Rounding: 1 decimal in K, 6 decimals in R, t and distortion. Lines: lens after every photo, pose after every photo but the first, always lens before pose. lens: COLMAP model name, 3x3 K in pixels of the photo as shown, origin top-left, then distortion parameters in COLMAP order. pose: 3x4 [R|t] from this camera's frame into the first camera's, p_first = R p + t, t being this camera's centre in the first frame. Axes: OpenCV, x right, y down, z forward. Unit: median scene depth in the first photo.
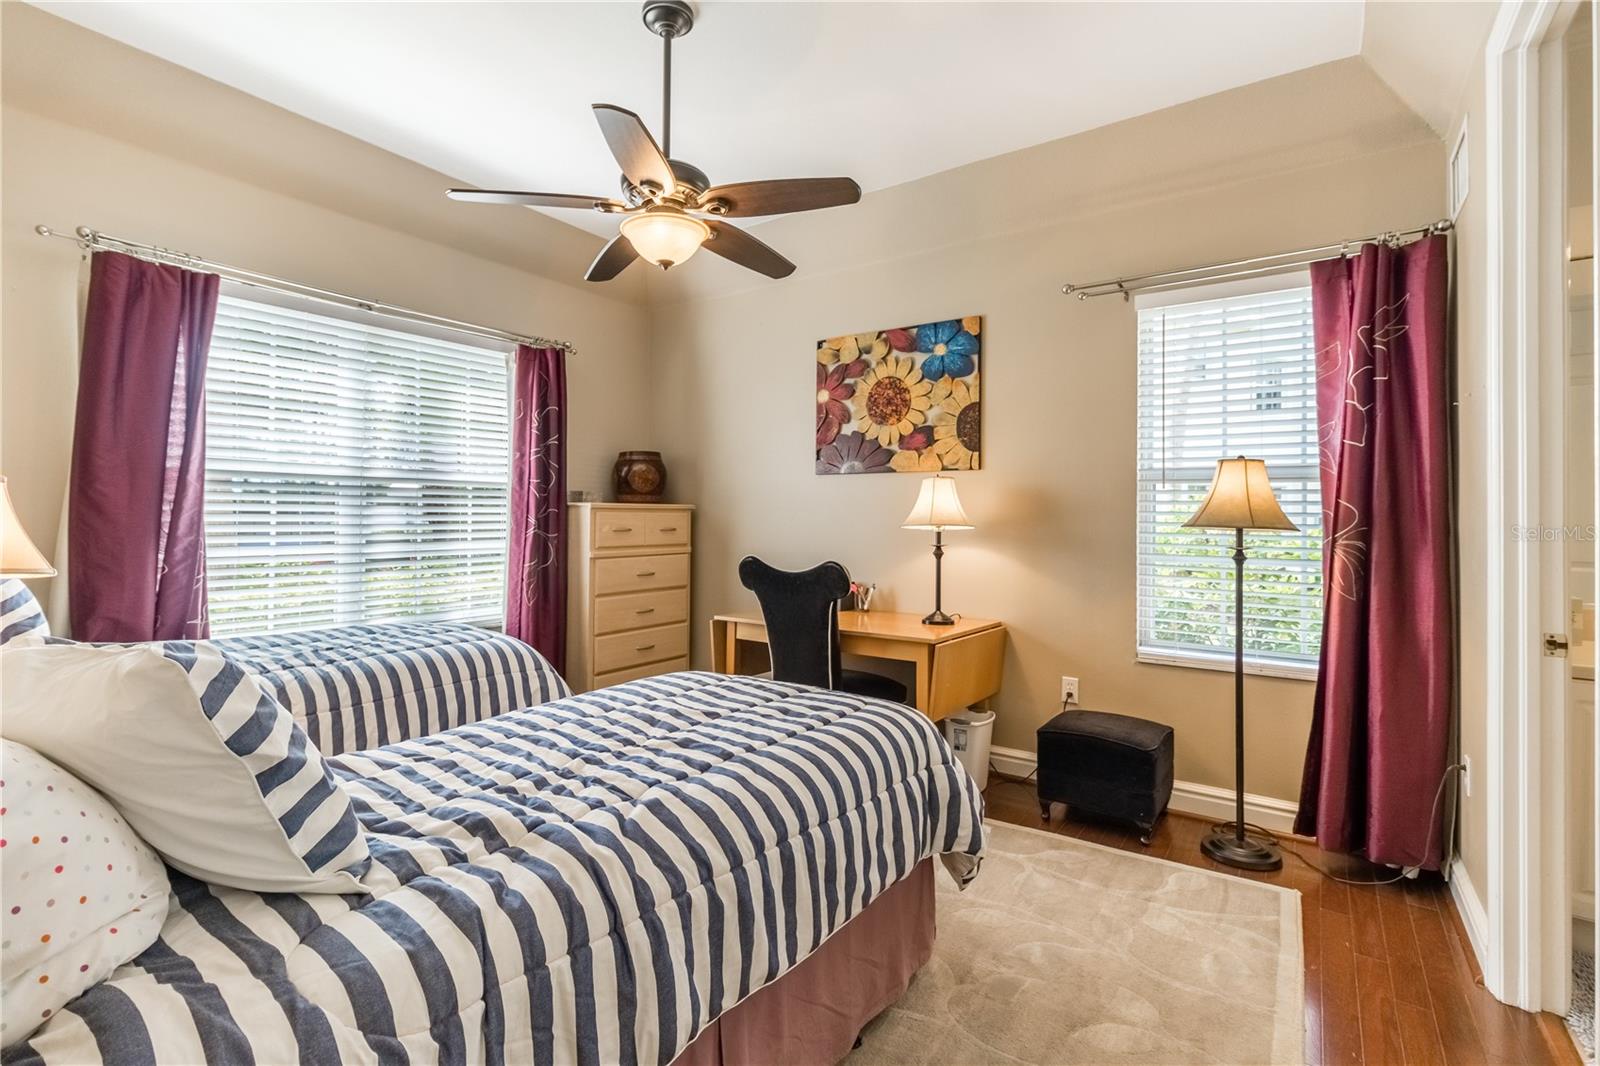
lens RADIAL K [[740.3, 0, 802.9], [0, 740.3, 521.7], [0, 0, 1]] dist [-0.006091, 0.003476]
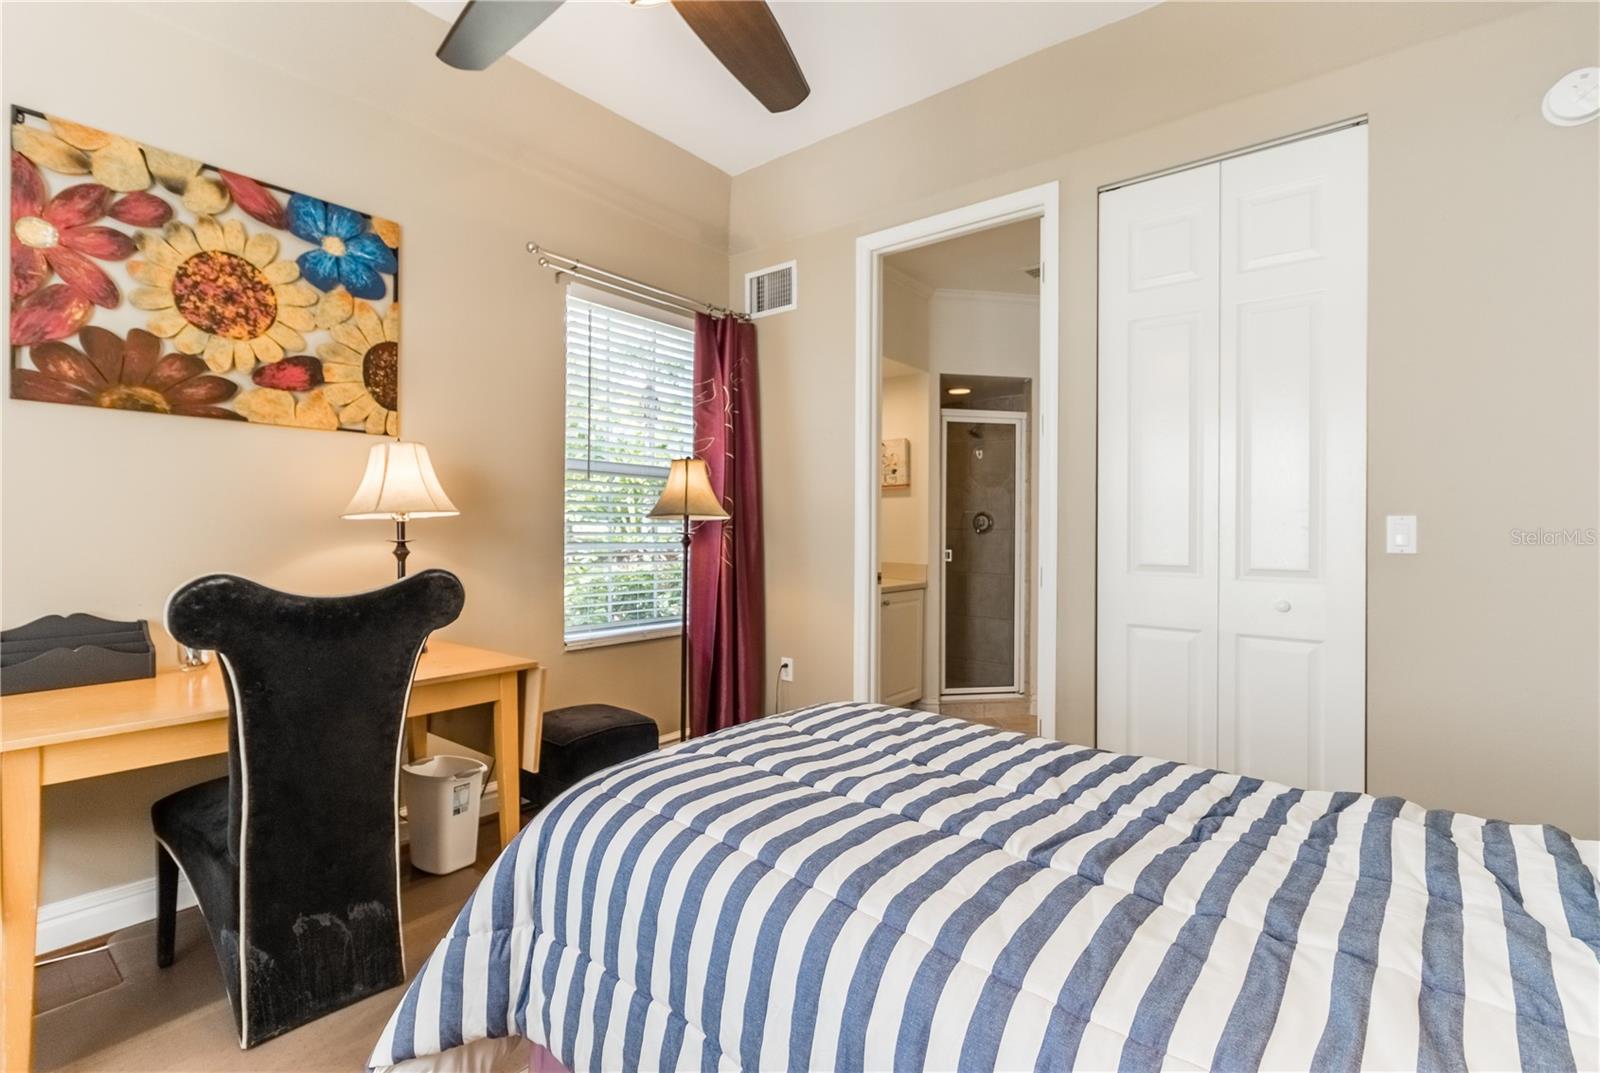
lens RADIAL K [[740.3, 0, 803.0], [0, 740.3, 529.0], [0, 0, 1]] dist [-0.006091, 0.003476]
pose [[0.066042, -0.016247, 0.997685, -0.441226], [-0.014652, 0.999744, 0.017251, 0.002205], [-0.997709, -0.015758, 0.065787, 0.526145]]
